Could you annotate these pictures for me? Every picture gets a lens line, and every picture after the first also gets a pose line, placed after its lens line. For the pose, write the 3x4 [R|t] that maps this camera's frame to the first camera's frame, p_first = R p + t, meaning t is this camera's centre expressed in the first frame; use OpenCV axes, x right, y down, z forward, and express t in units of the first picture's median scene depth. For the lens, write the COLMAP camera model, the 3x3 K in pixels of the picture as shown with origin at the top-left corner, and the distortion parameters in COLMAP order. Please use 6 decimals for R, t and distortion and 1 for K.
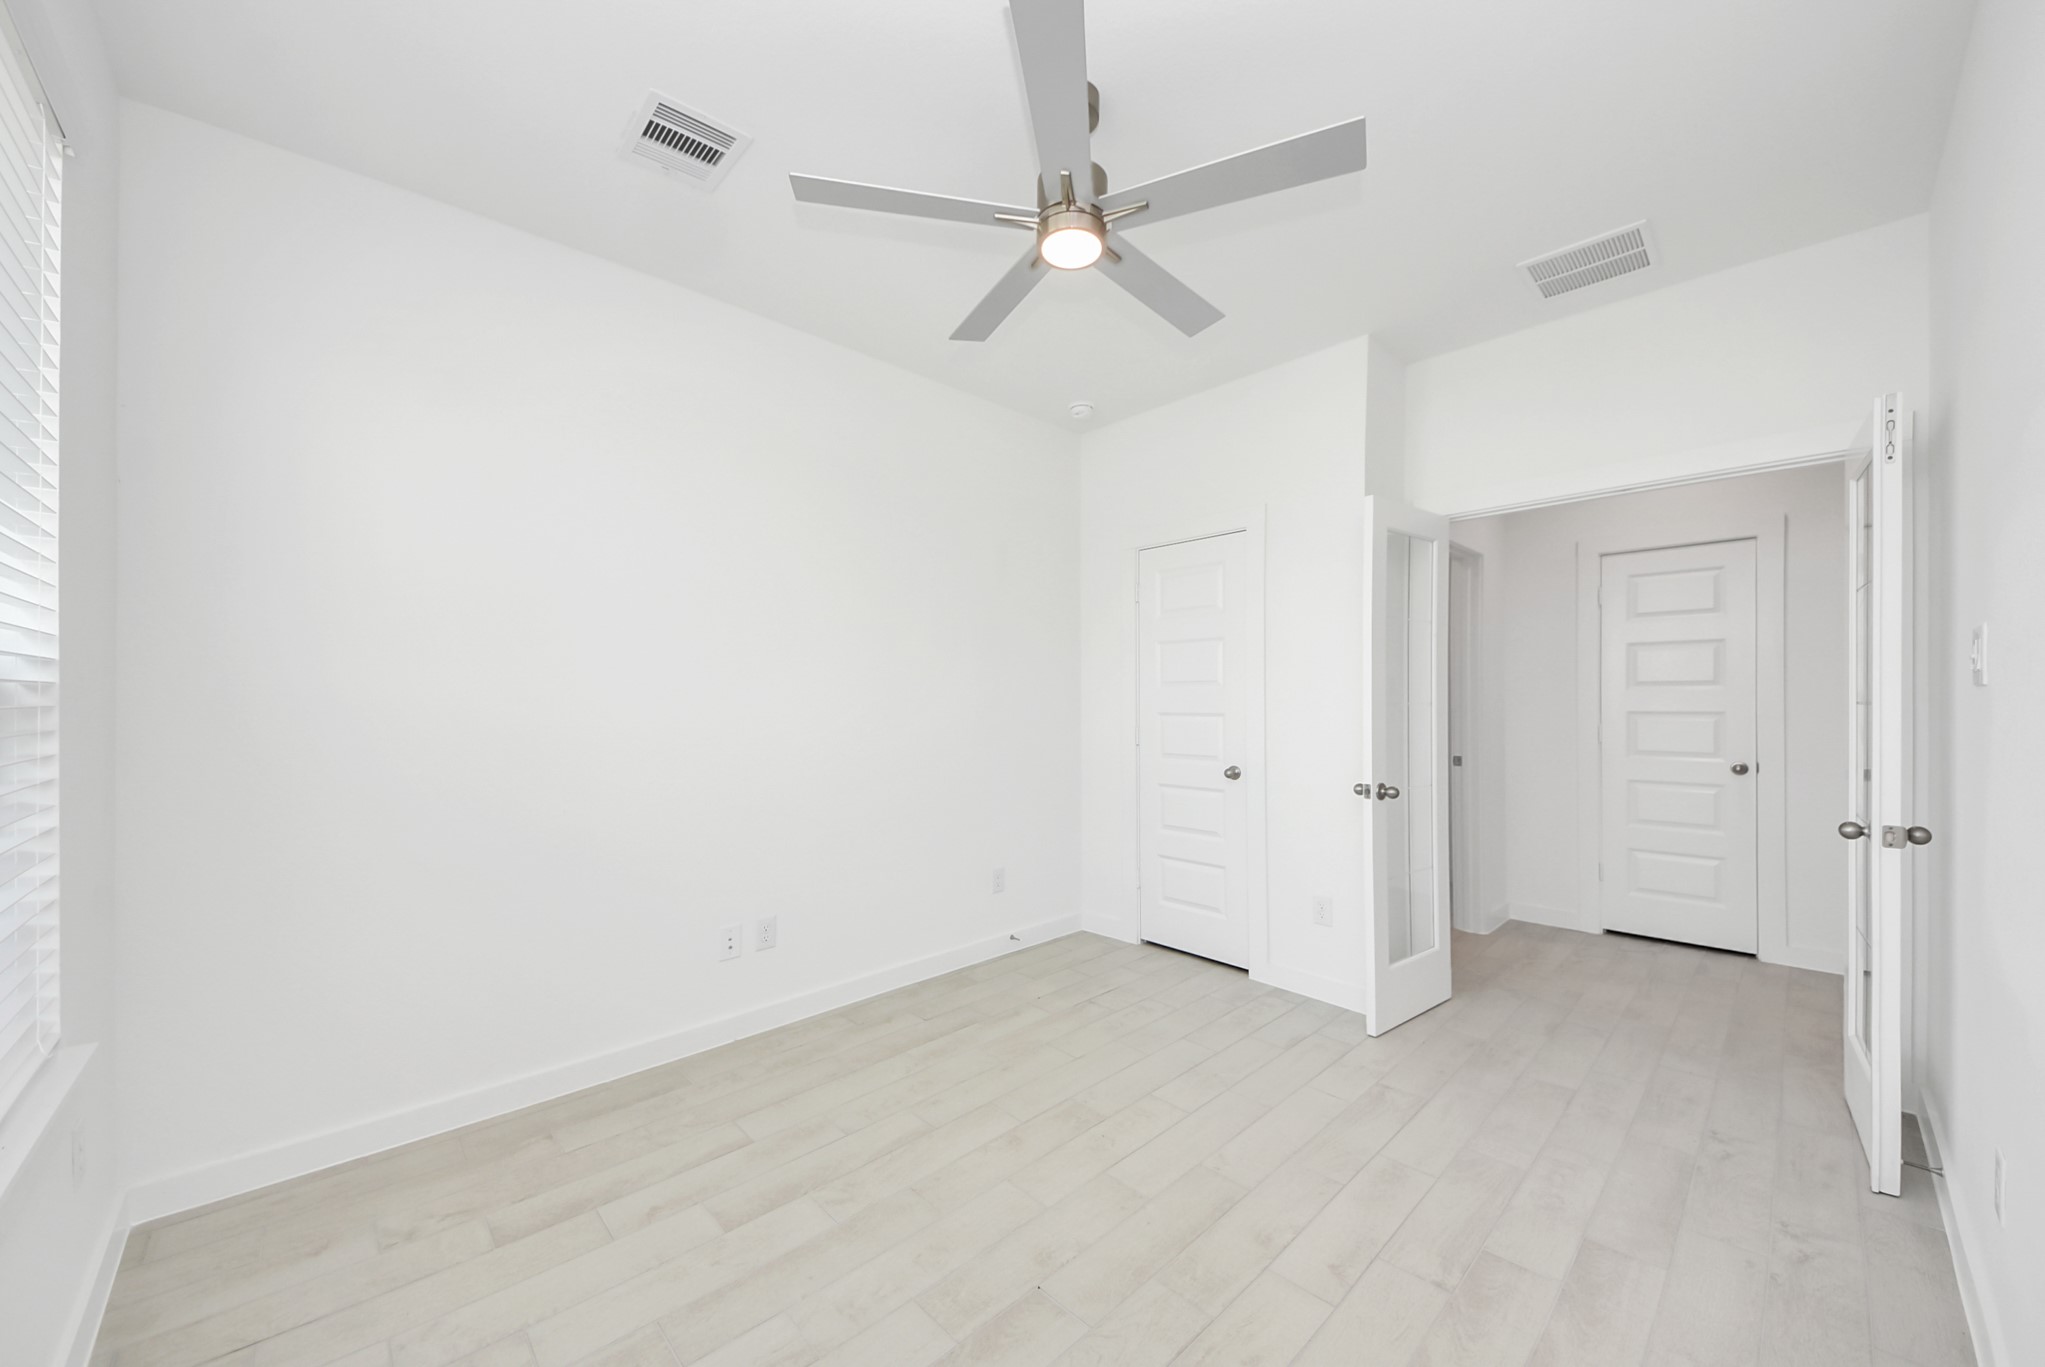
lens RADIAL K [[726.9, 0, 1023.4], [0, 726.9, 690.0], [0, 0, 1]] dist [0.000602, -0.000126]
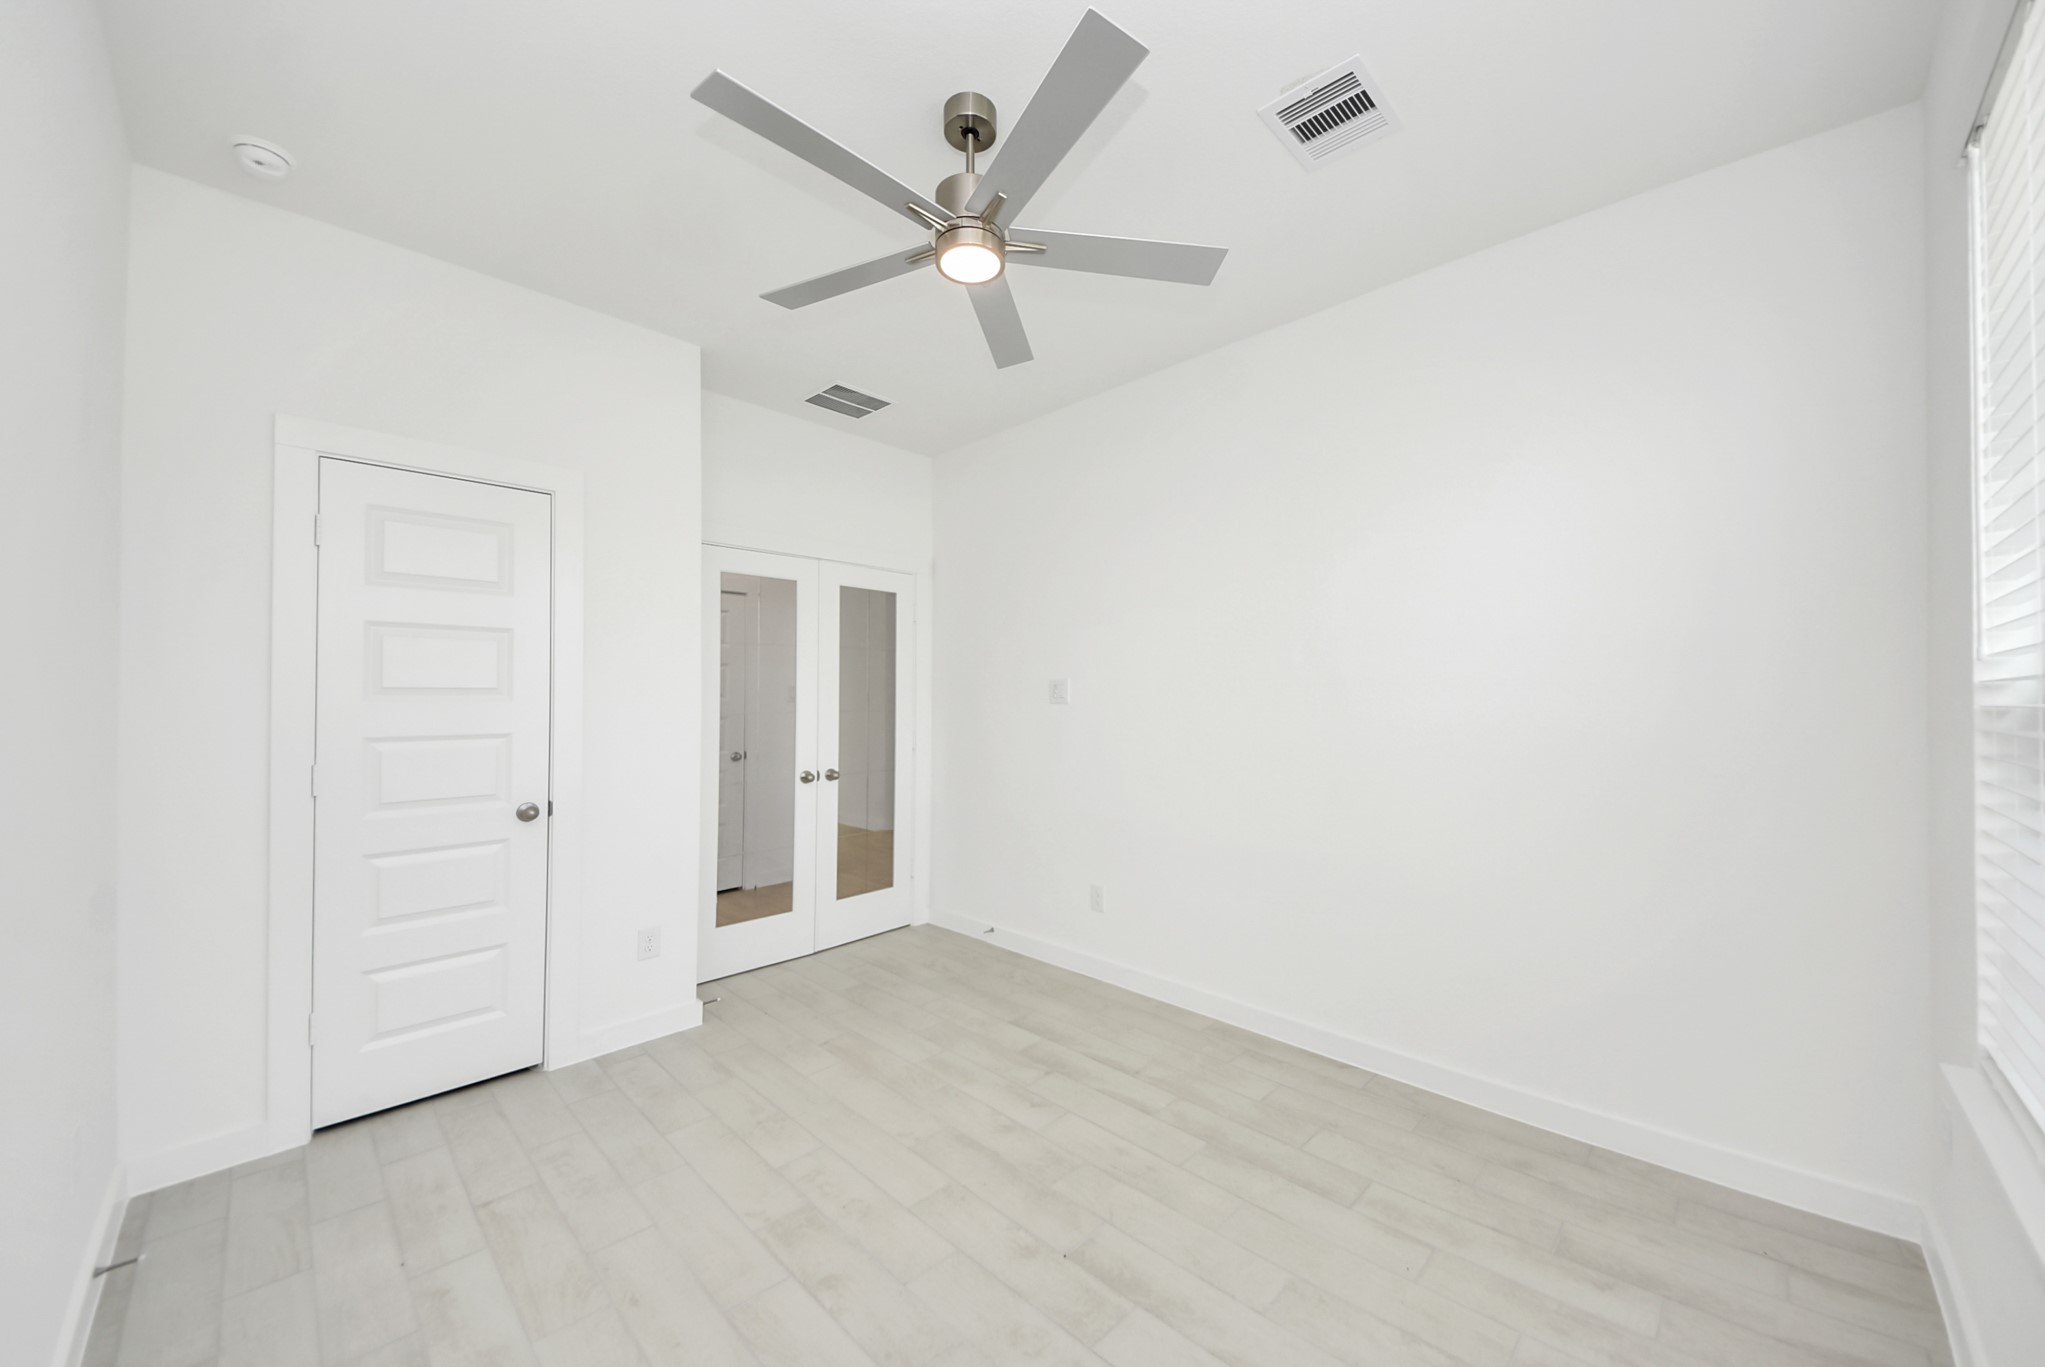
lens RADIAL K [[766.3, 0, 1022.4], [0, 766.3, 695.5], [0, 0, 1]] dist [0.063144, -0.030982]
pose [[-0.012566, 0.009249, 0.999878, -0.728595], [-0.005735, 0.999940, -0.009322, -0.001720], [-0.999905, -0.005851, -0.012512, 0.680791]]
